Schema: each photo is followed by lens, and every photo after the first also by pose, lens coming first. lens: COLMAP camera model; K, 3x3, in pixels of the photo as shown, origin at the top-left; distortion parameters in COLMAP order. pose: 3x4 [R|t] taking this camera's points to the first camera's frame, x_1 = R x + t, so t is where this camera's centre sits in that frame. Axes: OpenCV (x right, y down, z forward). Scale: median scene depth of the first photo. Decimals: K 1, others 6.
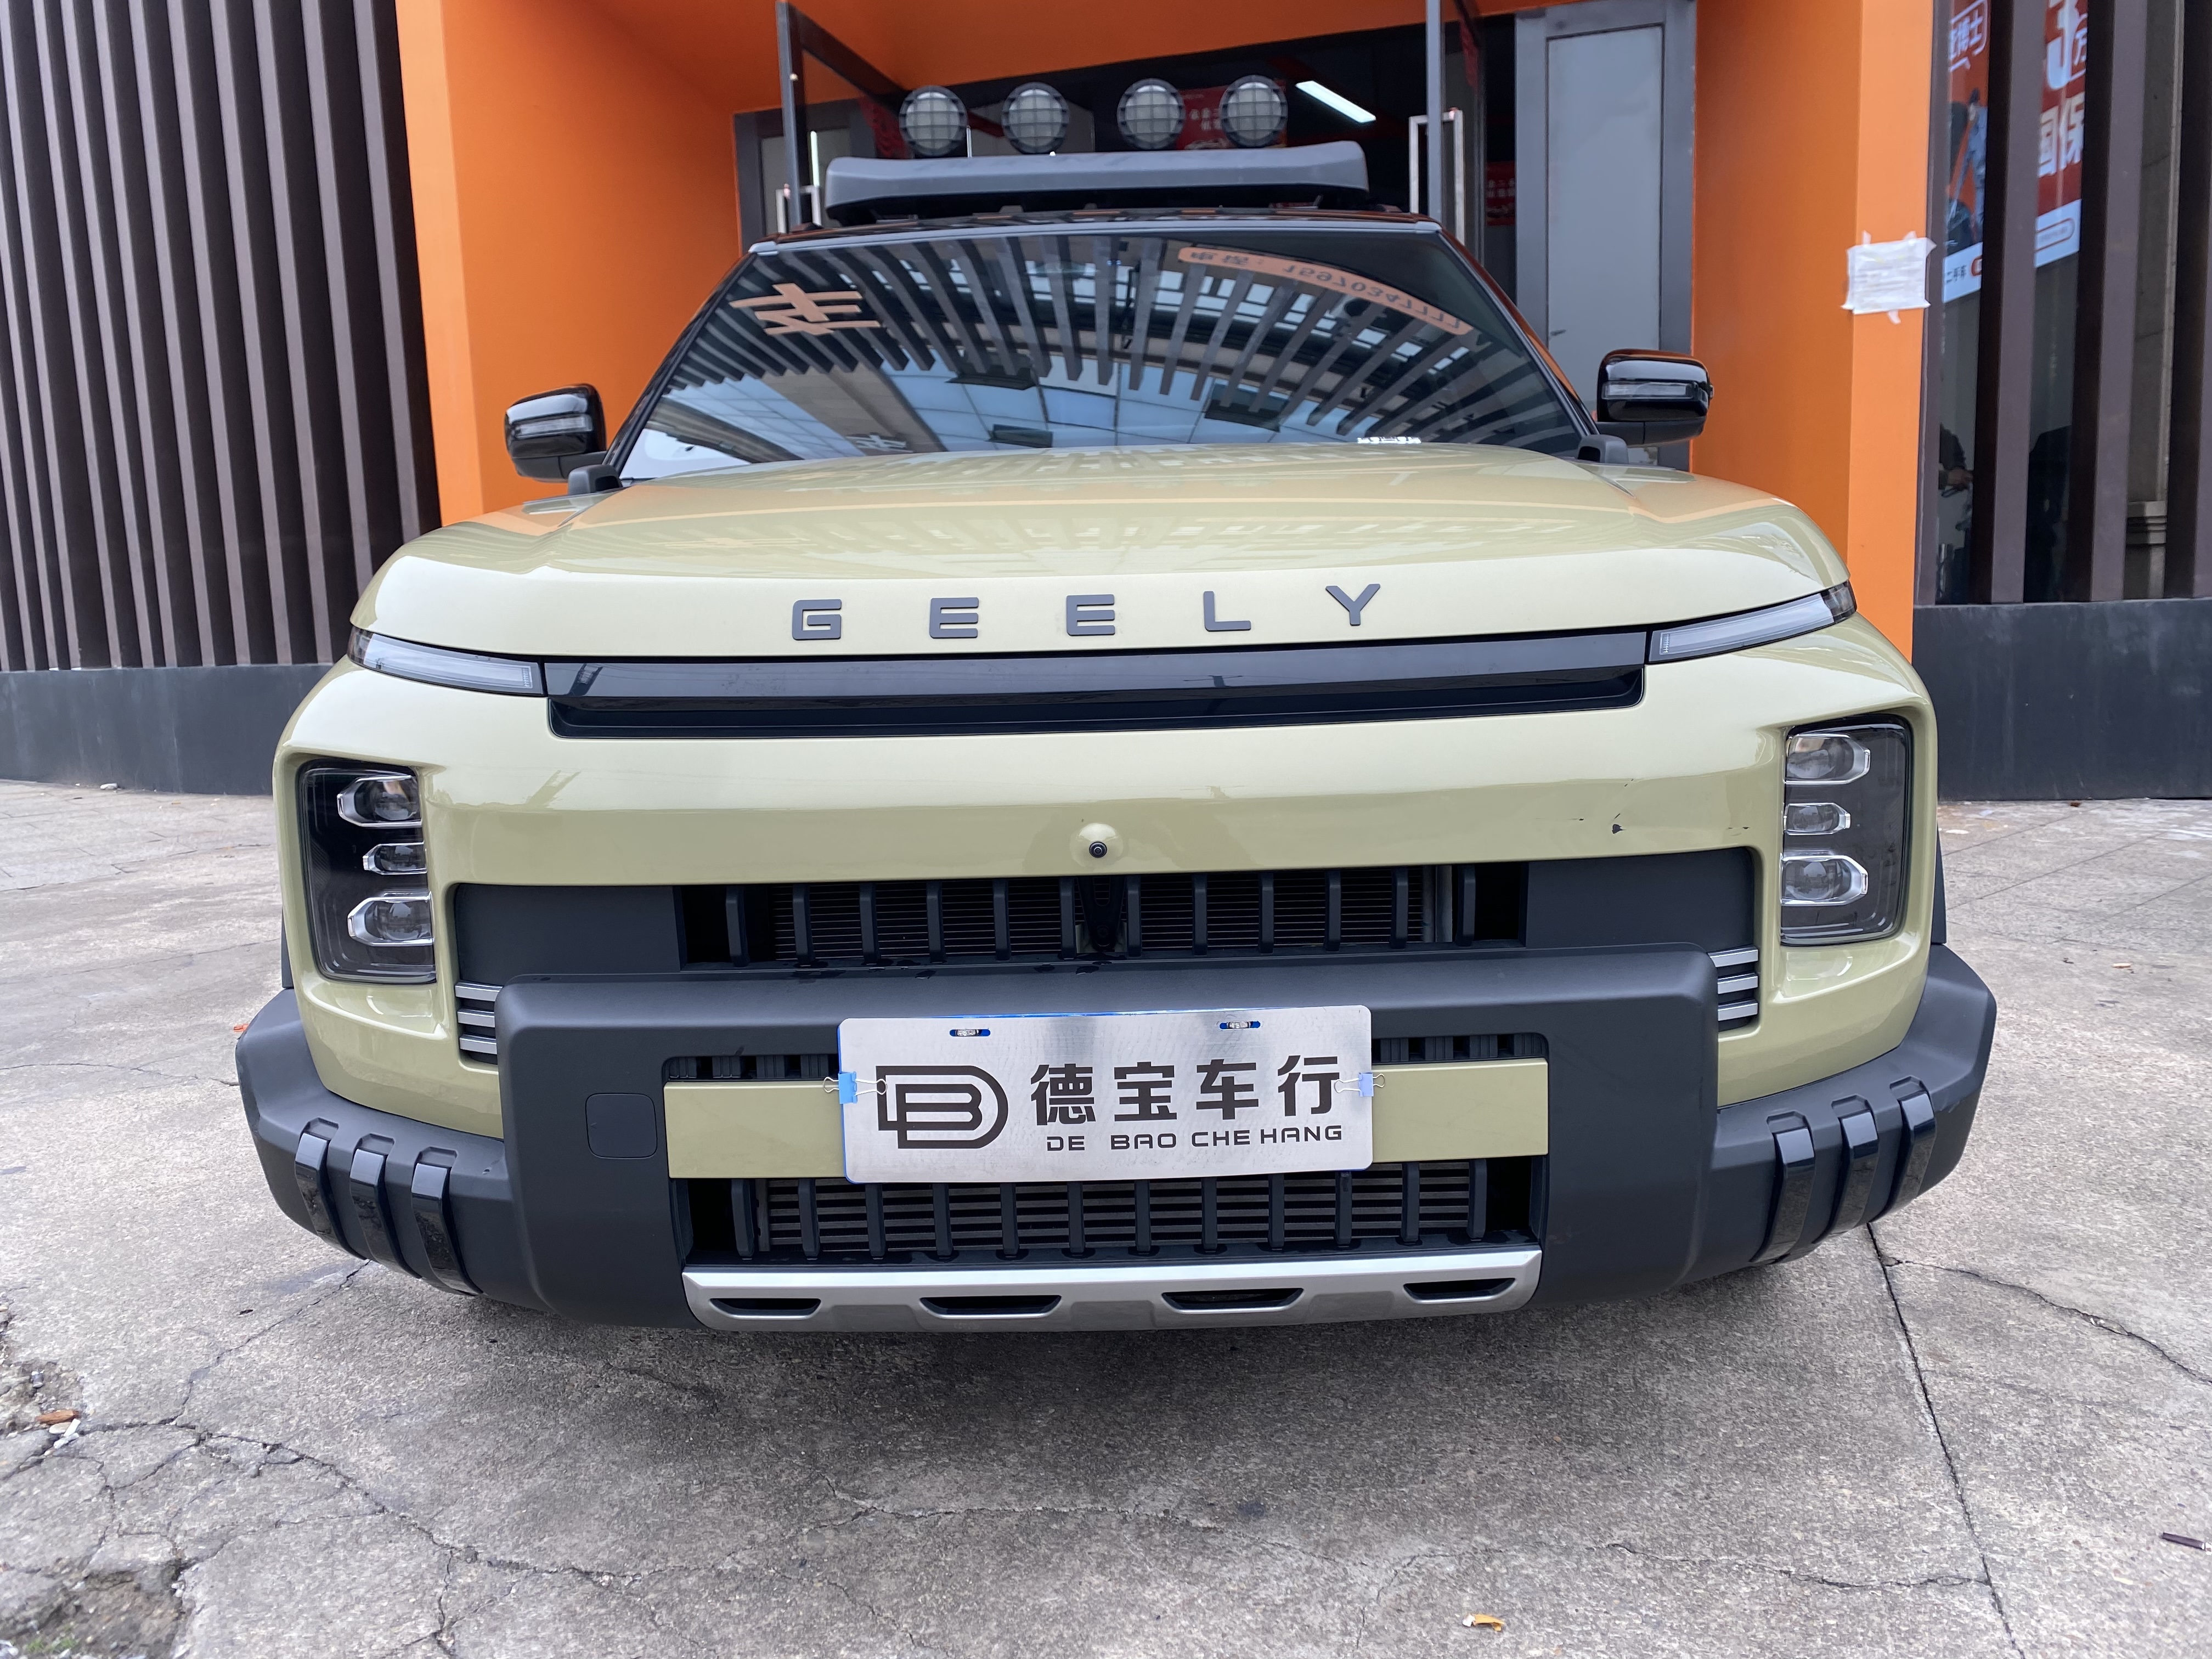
lens RADIAL K [[1662.1, 0, 1105.3], [0, 1662.1, 825.1], [0, 0, 1]] dist [0.031410, -0.005065]
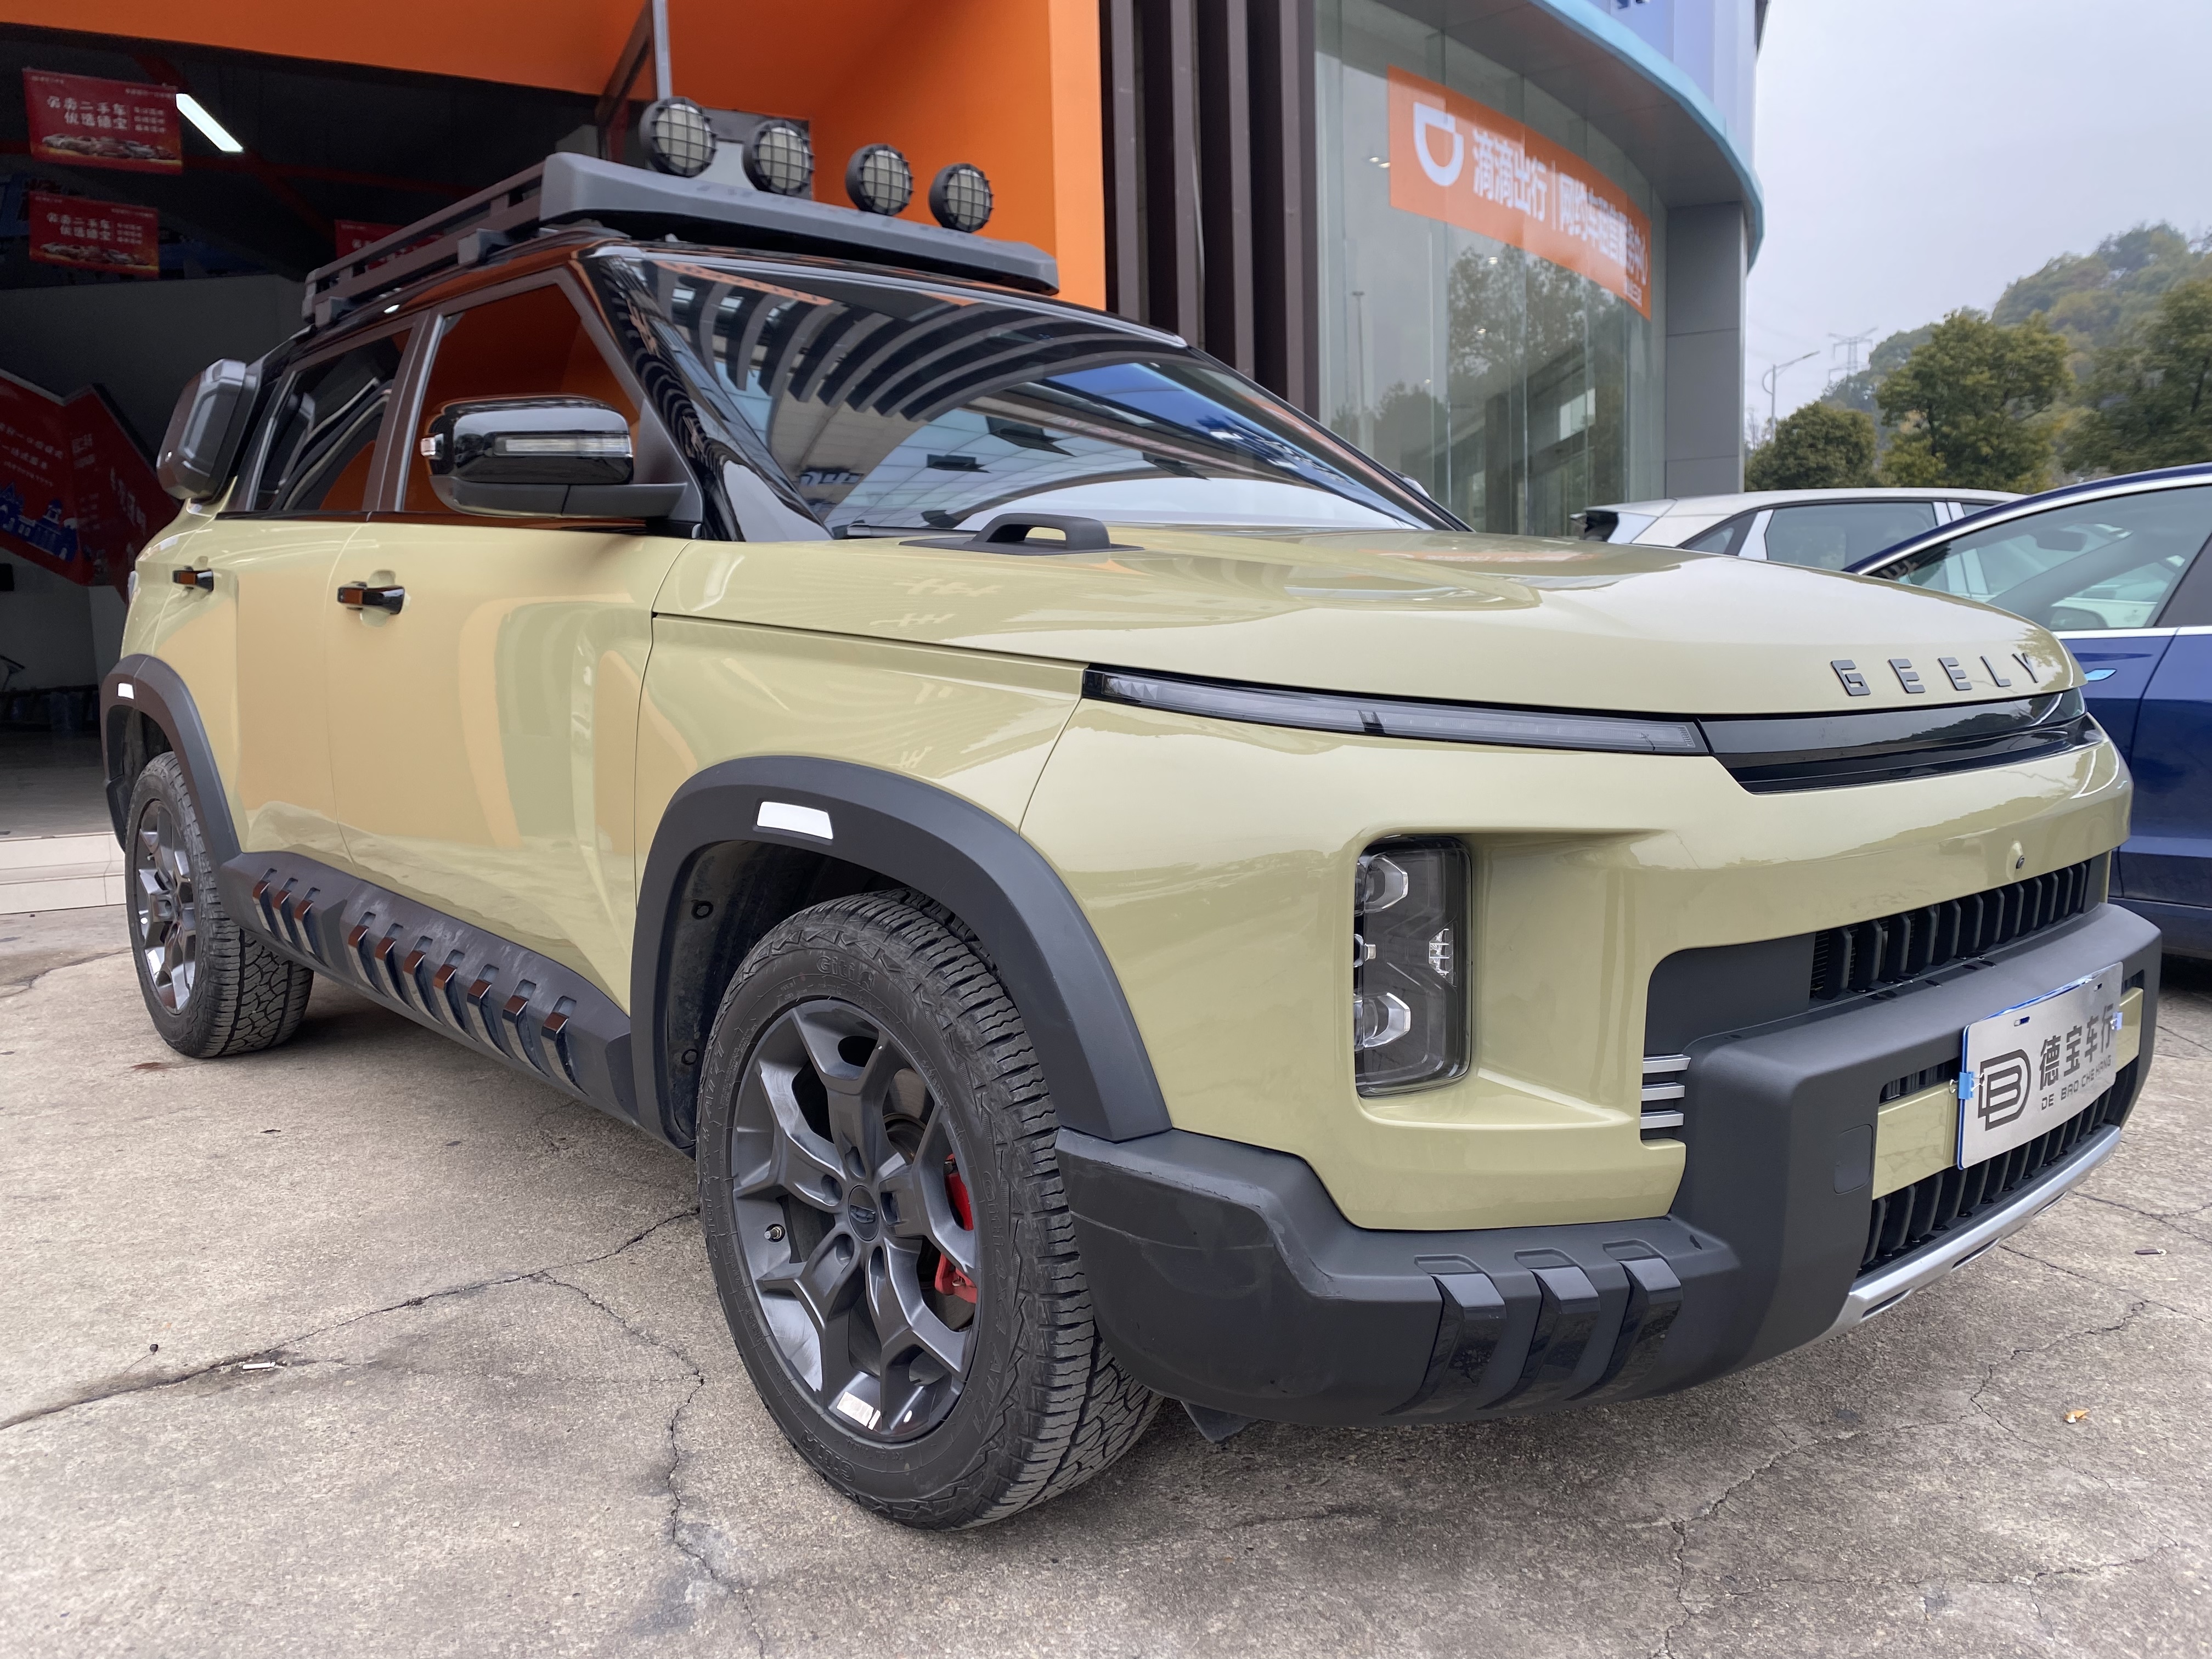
lens RADIAL K [[1662.1, 0, 1105.3], [0, 1662.1, 825.1], [0, 0, 1]] dist [0.031410, -0.005065]
pose [[0.724897, -0.052664, 0.686841, -1.274468], [0.088152, 0.995968, -0.016670, -0.050164], [-0.683193, 0.072630, 0.726617, 0.515462]]
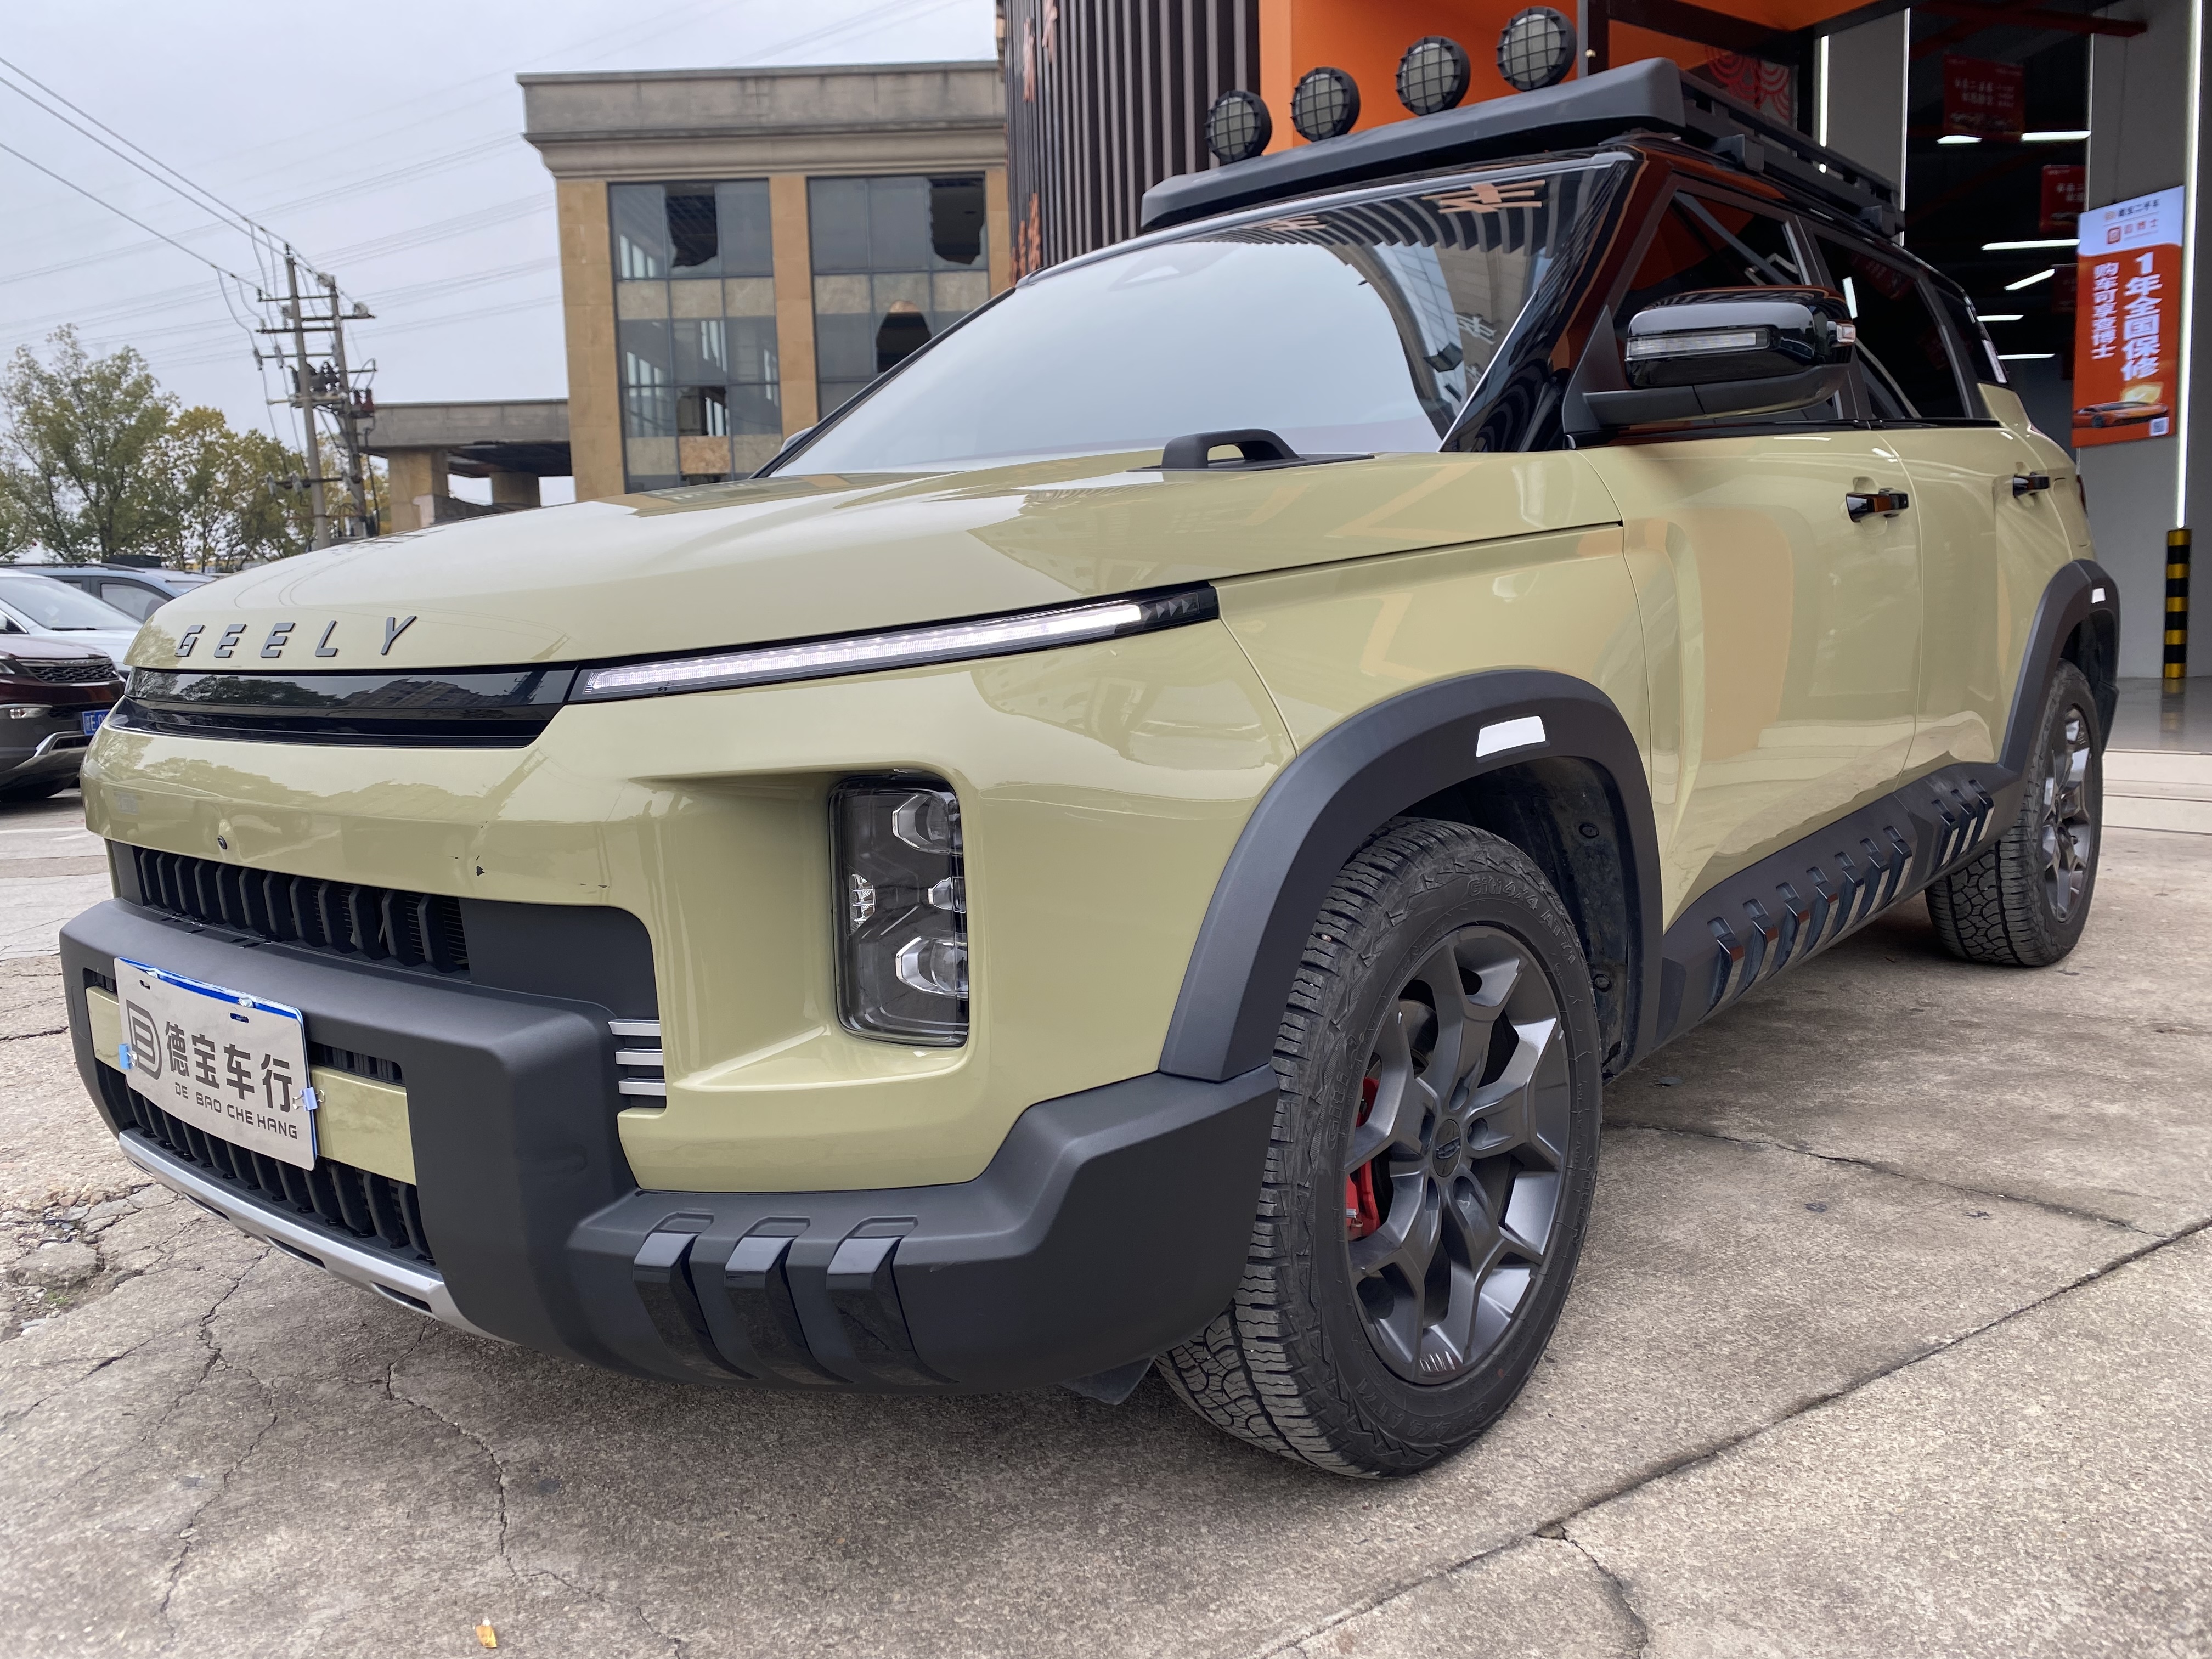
lens RADIAL K [[1662.1, 0, 1105.3], [0, 1662.1, 825.1], [0, 0, 1]] dist [0.031410, -0.005065]
pose [[0.761312, 0.084327, -0.642878, 1.147372], [-0.082239, 0.996057, 0.033264, -0.082839], [0.643149, 0.027546, 0.765246, 0.460835]]
